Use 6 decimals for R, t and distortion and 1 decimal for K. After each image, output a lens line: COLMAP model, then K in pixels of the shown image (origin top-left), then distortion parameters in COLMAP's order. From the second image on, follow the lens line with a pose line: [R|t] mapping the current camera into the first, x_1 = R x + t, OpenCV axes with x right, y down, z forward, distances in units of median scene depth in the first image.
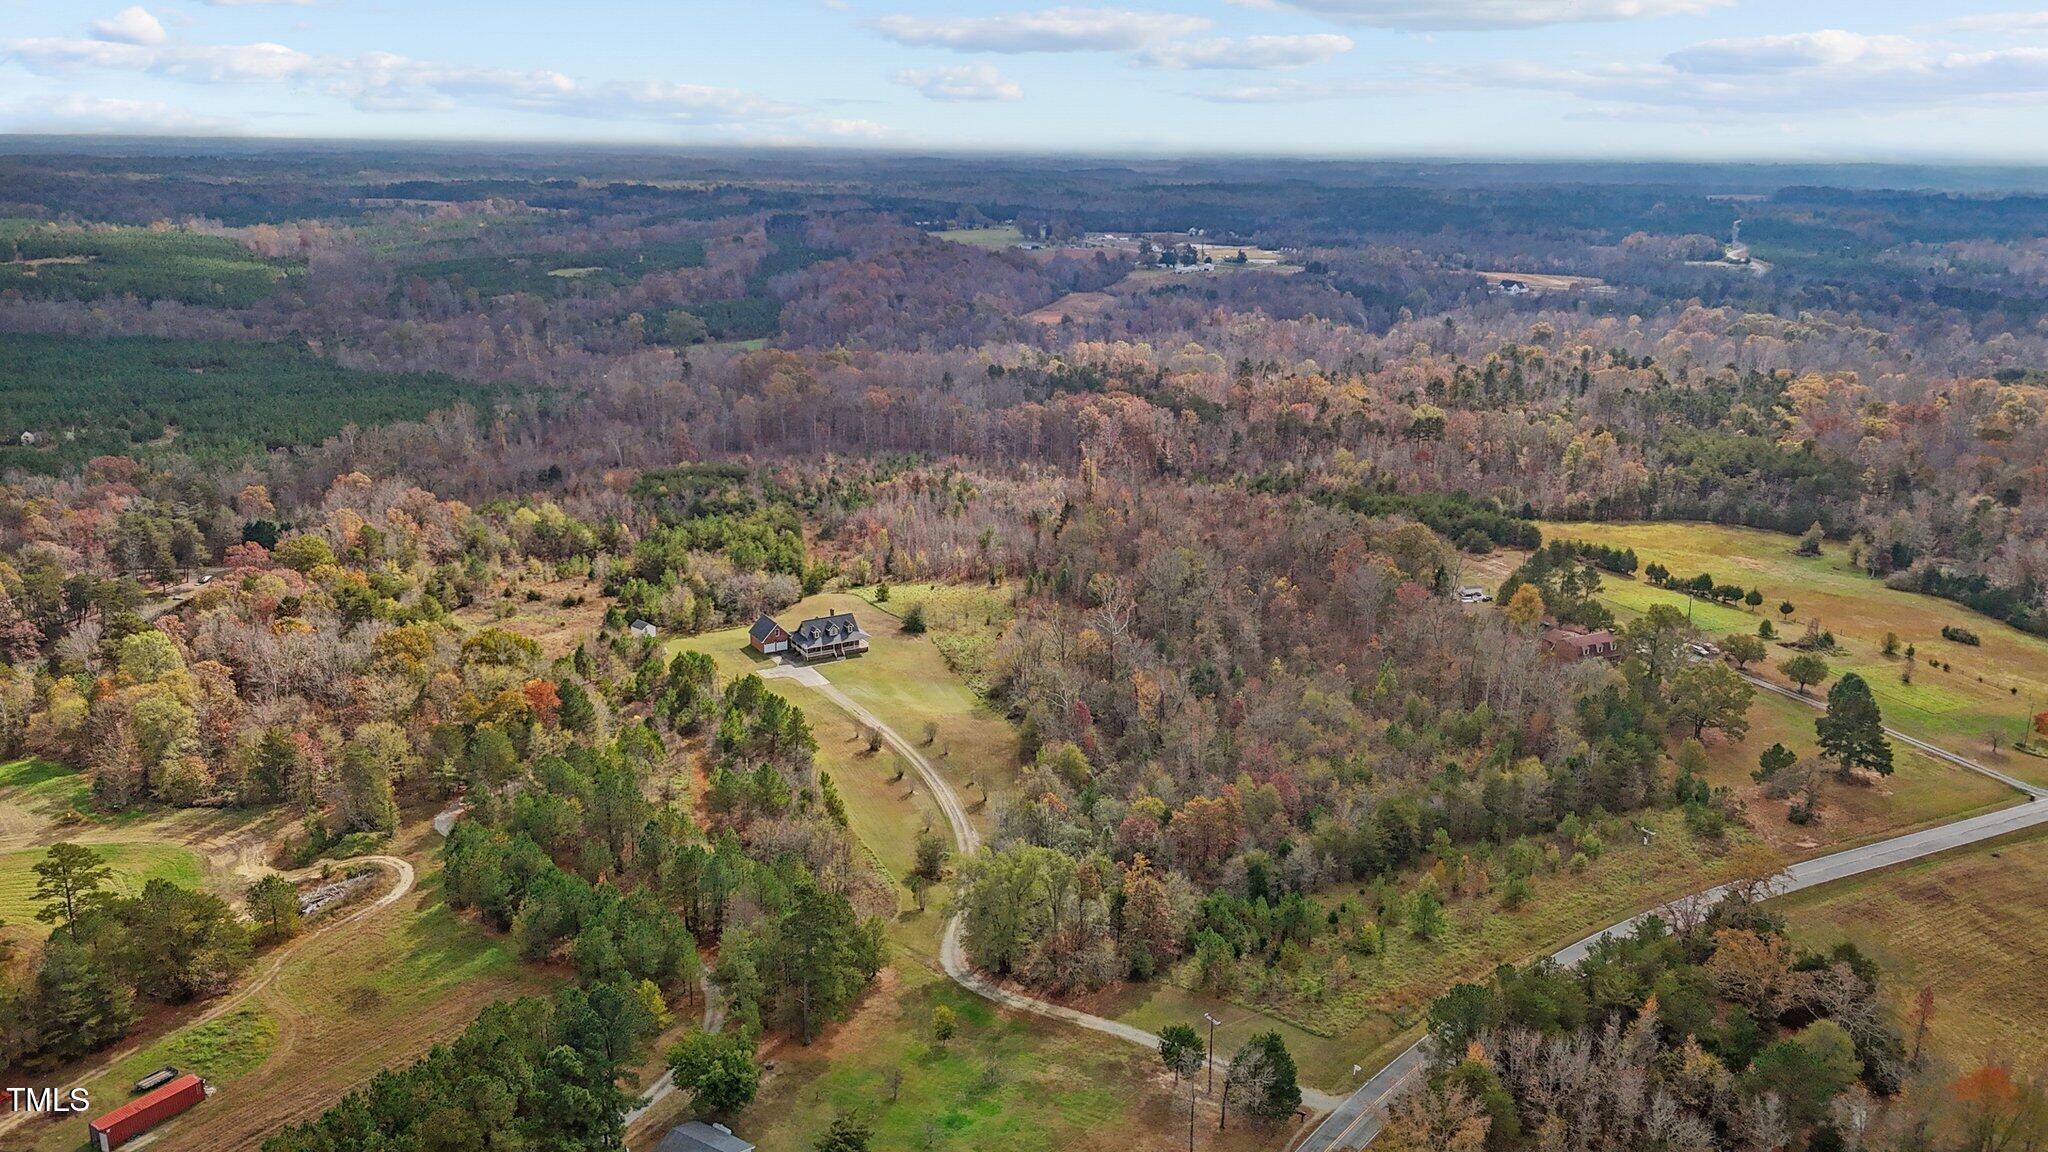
lens RADIAL K [[1541.9, 0, 1007.3], [0, 1541.9, 583.2], [0, 0, 1]] dist [0.033070, -0.000109]
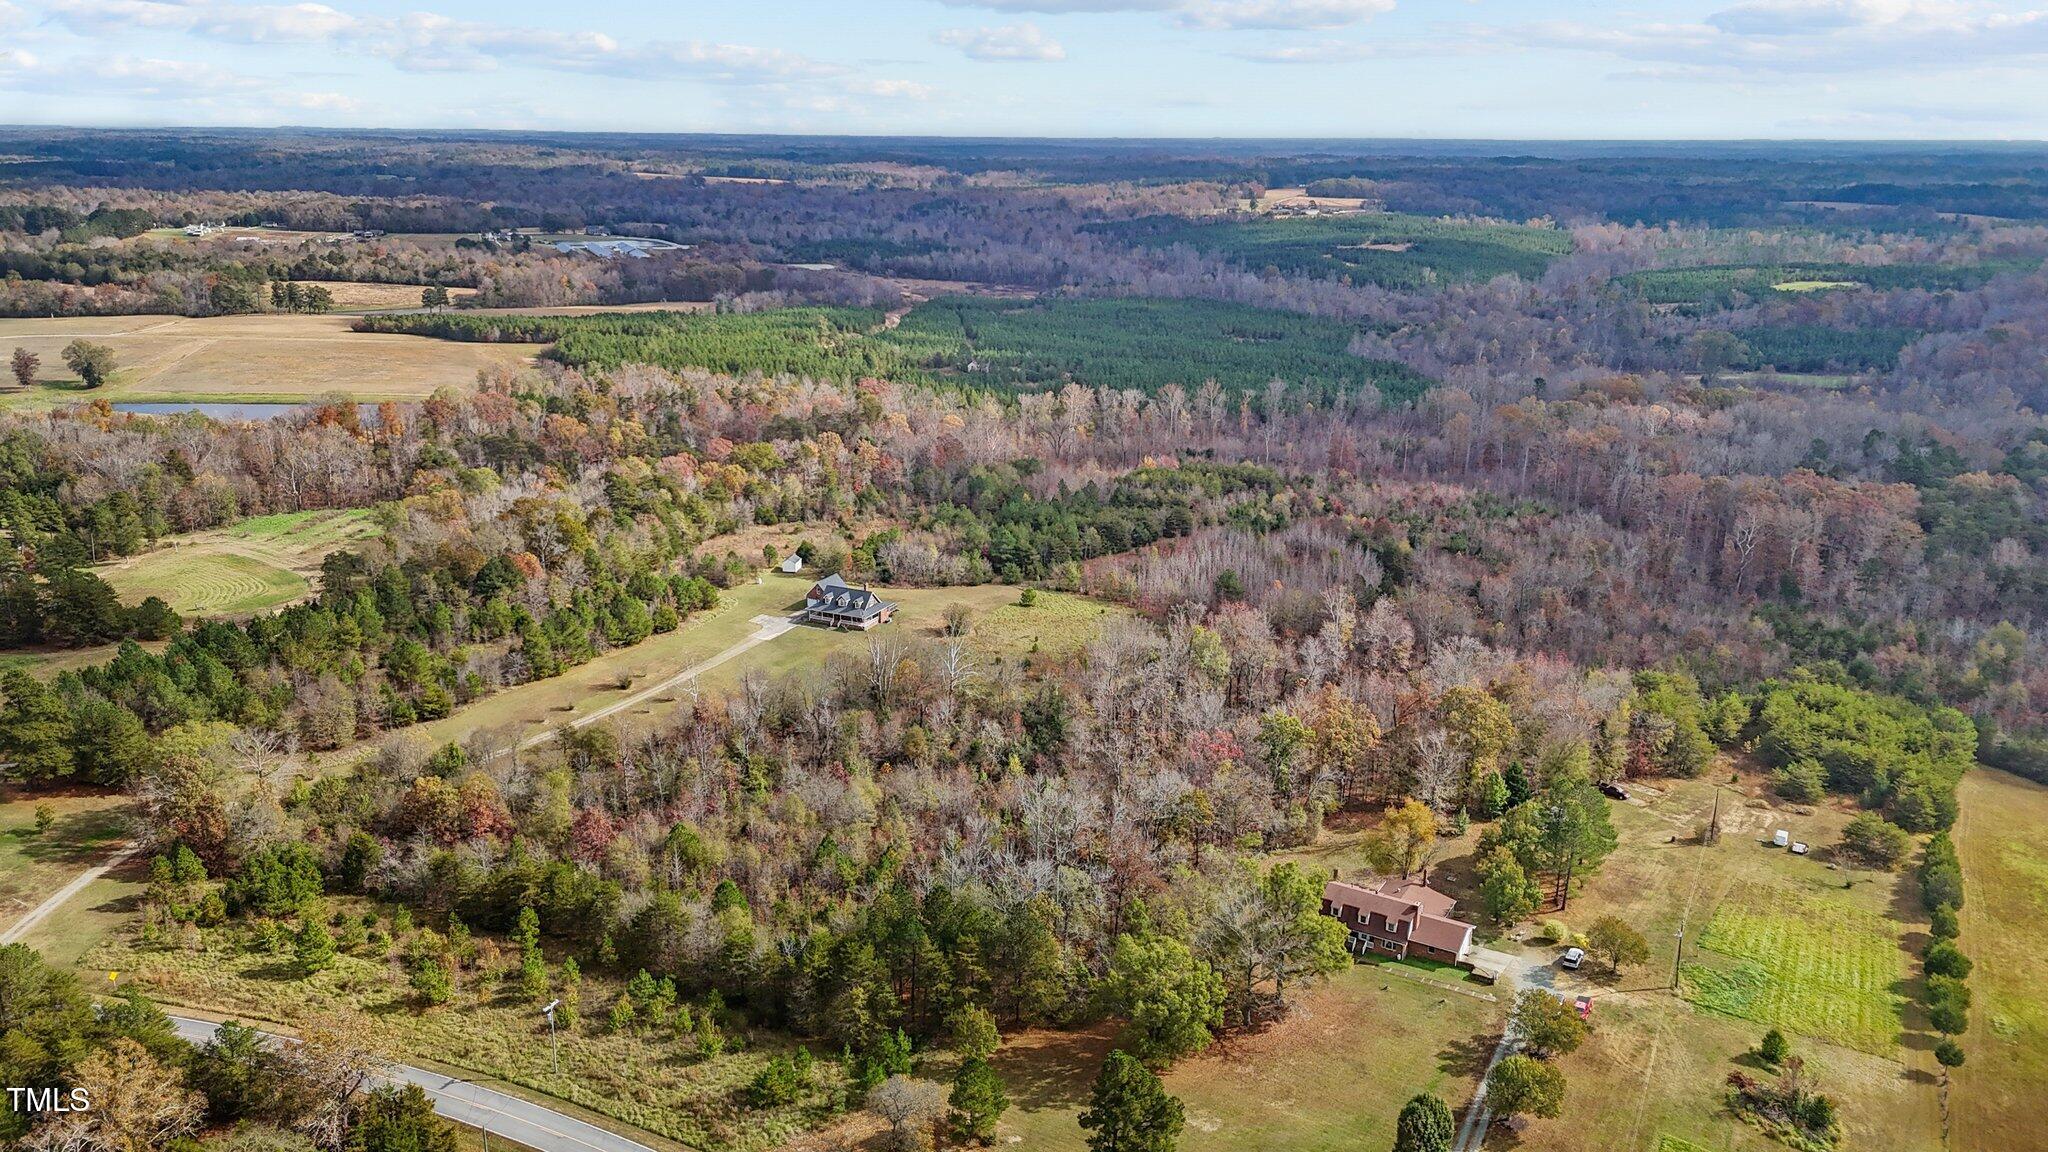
lens RADIAL K [[1551.9, 0, 1007.9], [0, 1551.9, 575.5], [0, 0, 1]] dist [0.041229, -0.011239]
pose [[0.571390, 0.238257, -0.785332, 0.795178], [-0.236903, 0.964079, 0.120121, -0.143140], [0.785742, 0.117412, 0.607309, 0.479074]]
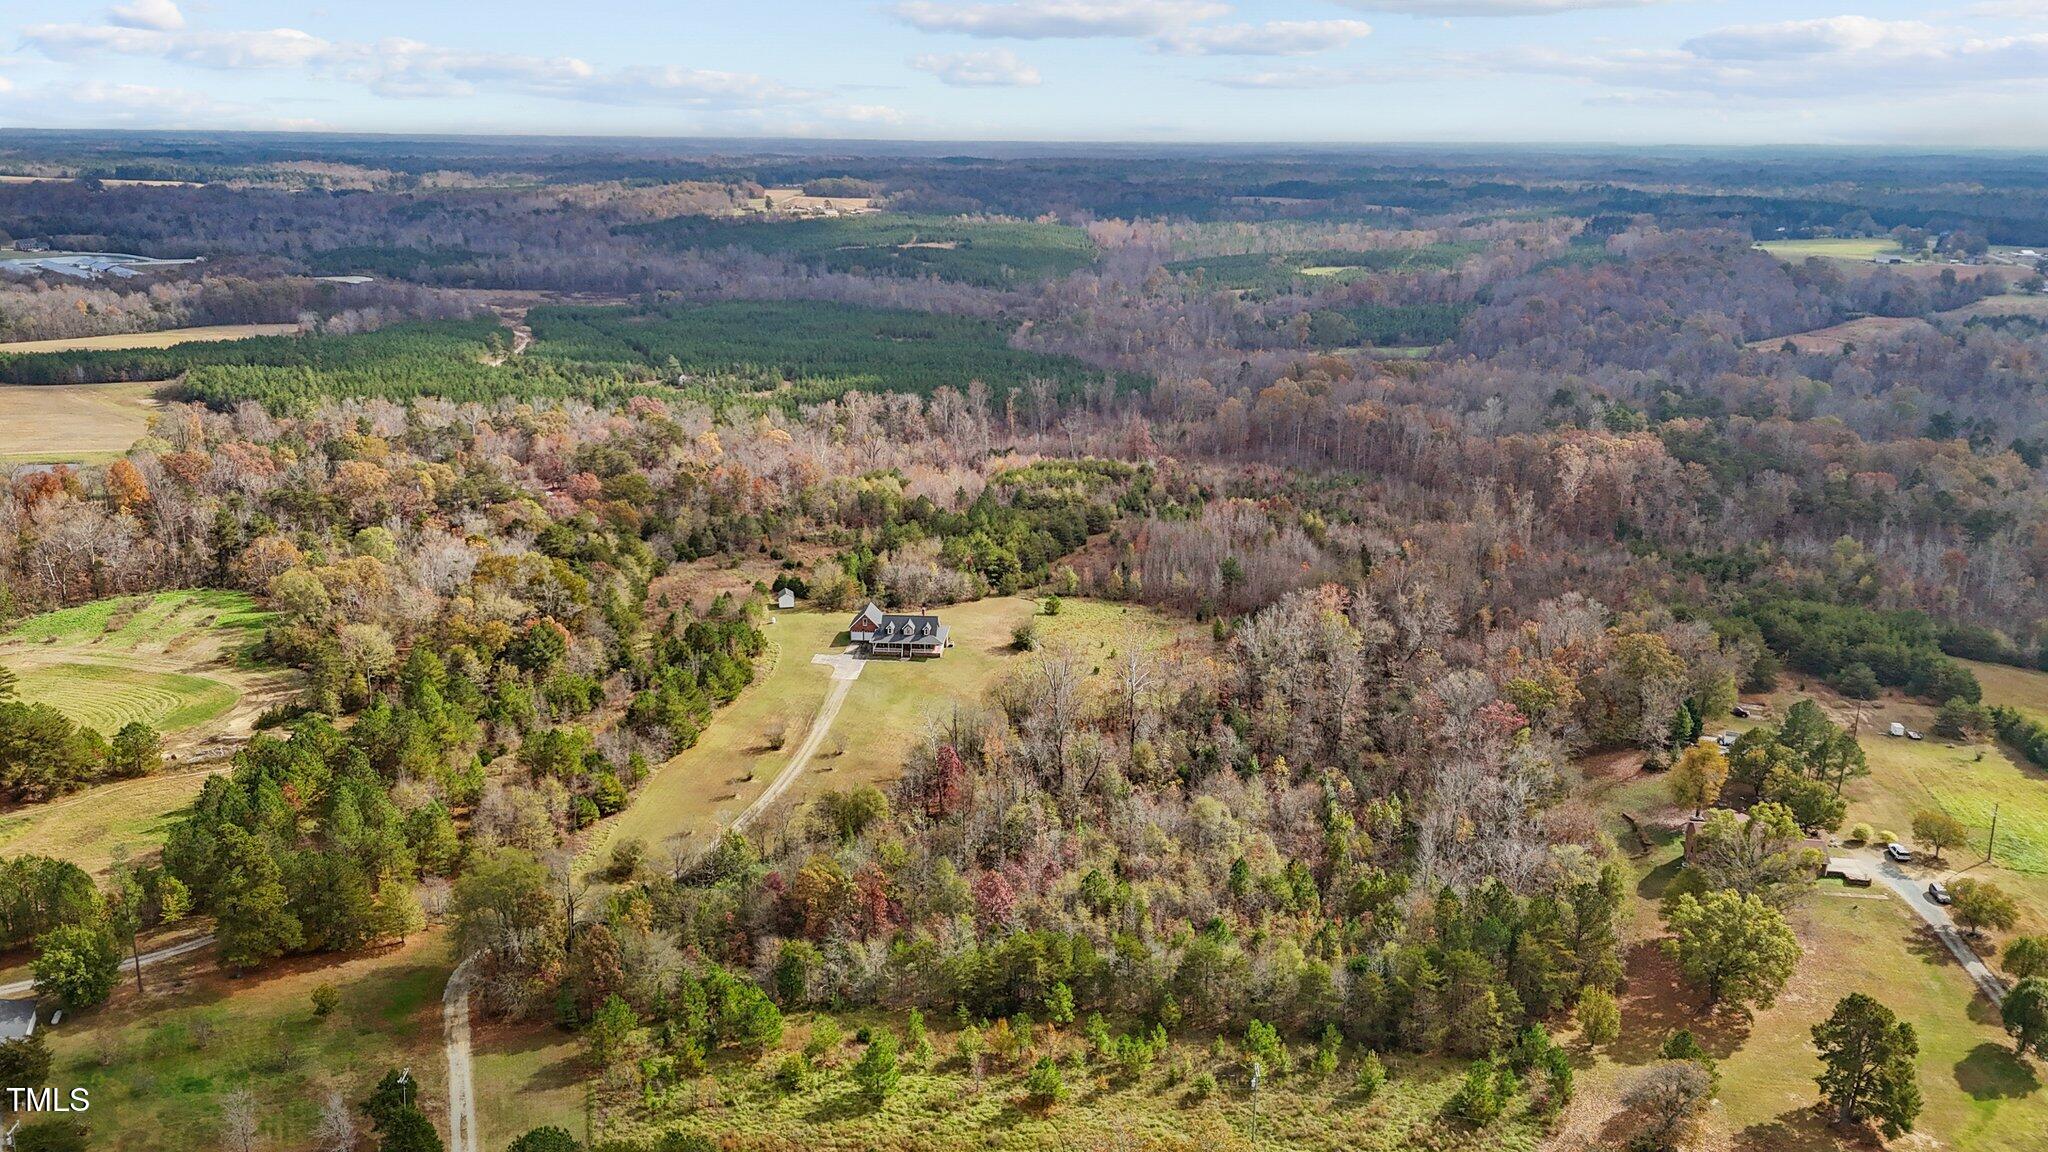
lens RADIAL K [[1551.9, 0, 1007.9], [0, 1551.9, 575.5], [0, 0, 1]] dist [0.041229, -0.011239]
pose [[0.837887, 0.163671, -0.520727, 0.468200], [-0.164271, 0.985370, 0.045391, -0.061182], [0.520538, 0.047508, 0.852516, 0.202688]]
